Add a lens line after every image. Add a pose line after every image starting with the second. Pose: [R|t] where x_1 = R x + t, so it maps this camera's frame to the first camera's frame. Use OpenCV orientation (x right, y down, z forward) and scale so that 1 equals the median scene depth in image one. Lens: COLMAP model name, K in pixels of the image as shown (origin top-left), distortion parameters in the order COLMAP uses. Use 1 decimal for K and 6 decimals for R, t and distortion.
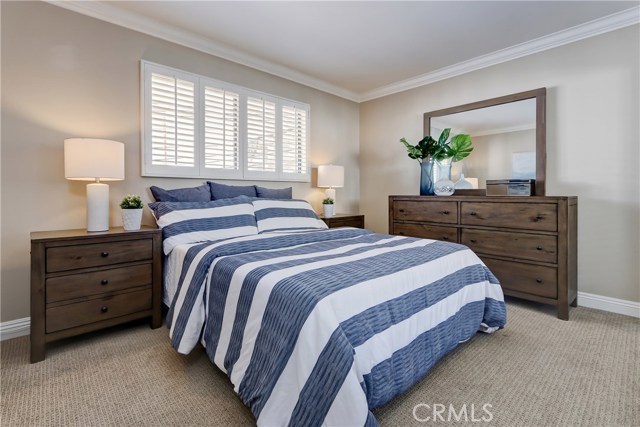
lens RADIAL K [[296.5, 0, 321.5], [0, 296.5, 201.3], [0, 0, 1]] dist [0.001040, 0.000163]
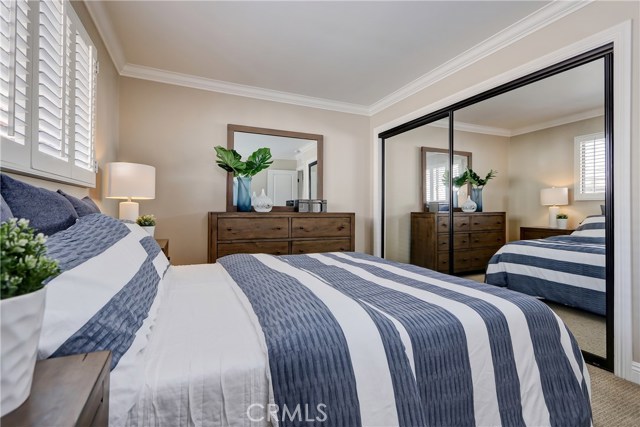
lens RADIAL K [[292.8, 0, 318.4], [0, 292.8, 209.5], [0, 0, 1]] dist [0.000729, 0.000013]
pose [[0.325628, 0.007352, 0.945469, -0.527636], [0.019994, 0.999693, -0.014660, -0.010718], [-0.945287, 0.023678, 0.325381, 0.533903]]
